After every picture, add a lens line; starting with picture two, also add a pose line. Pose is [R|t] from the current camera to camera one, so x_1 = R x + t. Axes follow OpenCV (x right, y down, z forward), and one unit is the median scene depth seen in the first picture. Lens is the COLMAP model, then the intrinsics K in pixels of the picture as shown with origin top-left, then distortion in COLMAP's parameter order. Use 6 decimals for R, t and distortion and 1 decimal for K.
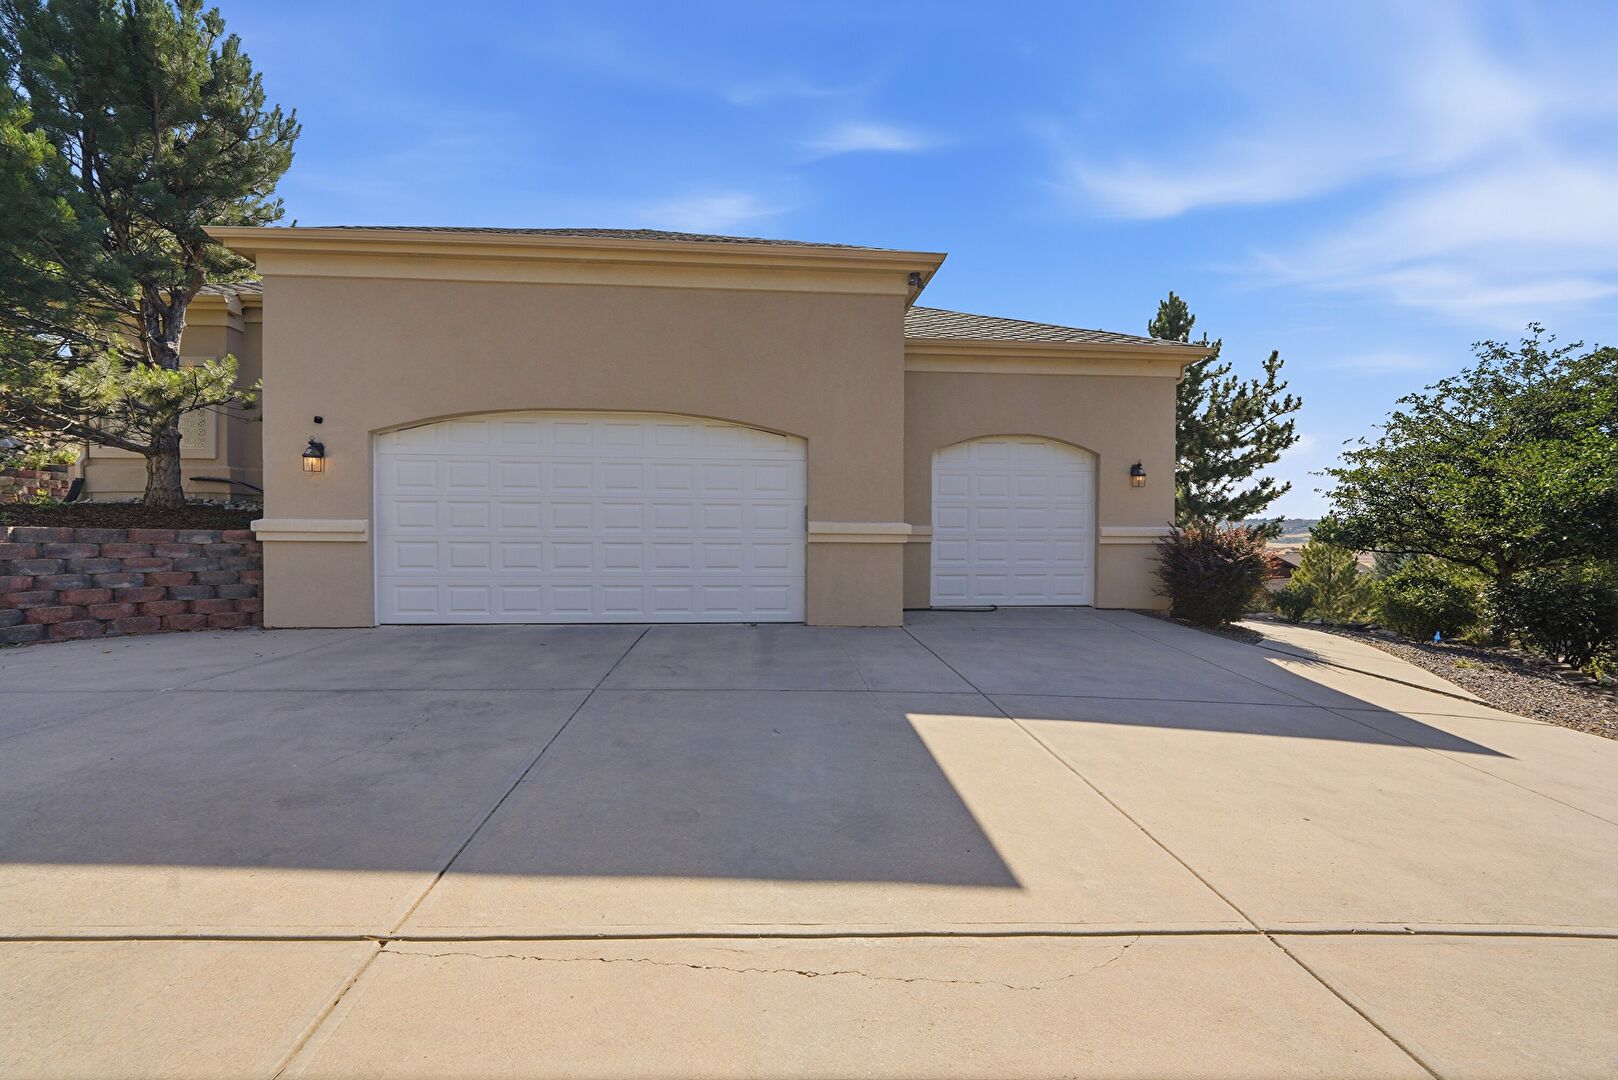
lens RADIAL K [[651.2, 0, 809.0], [0, 651.2, 540.0], [0, 0, 1]] dist [-0.001215, -0.000085]
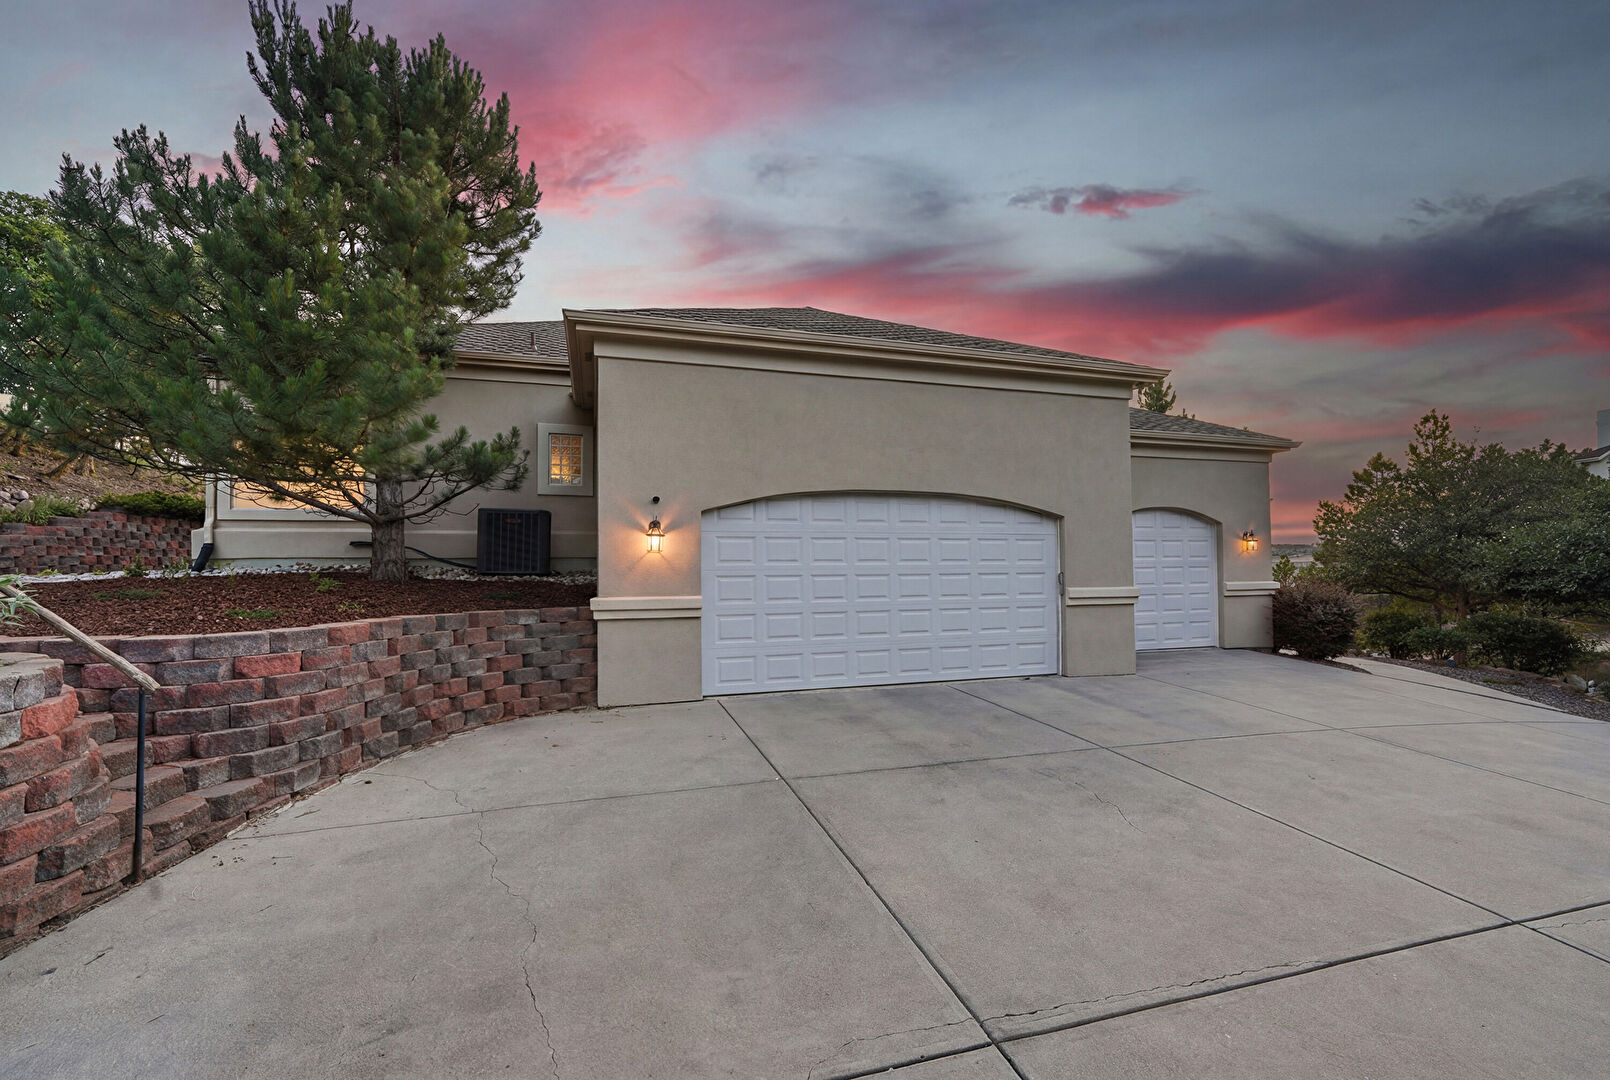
lens RADIAL K [[652.1, 0, 805.0], [0, 652.1, 540.0], [0, 0, 1]] dist [-0.011283, -0.000051]
pose [[0.976853, -0.004460, 0.213864, -0.728257], [0.013223, 0.999130, -0.039563, -0.075840], [-0.213502, 0.041475, 0.976062, -0.051225]]
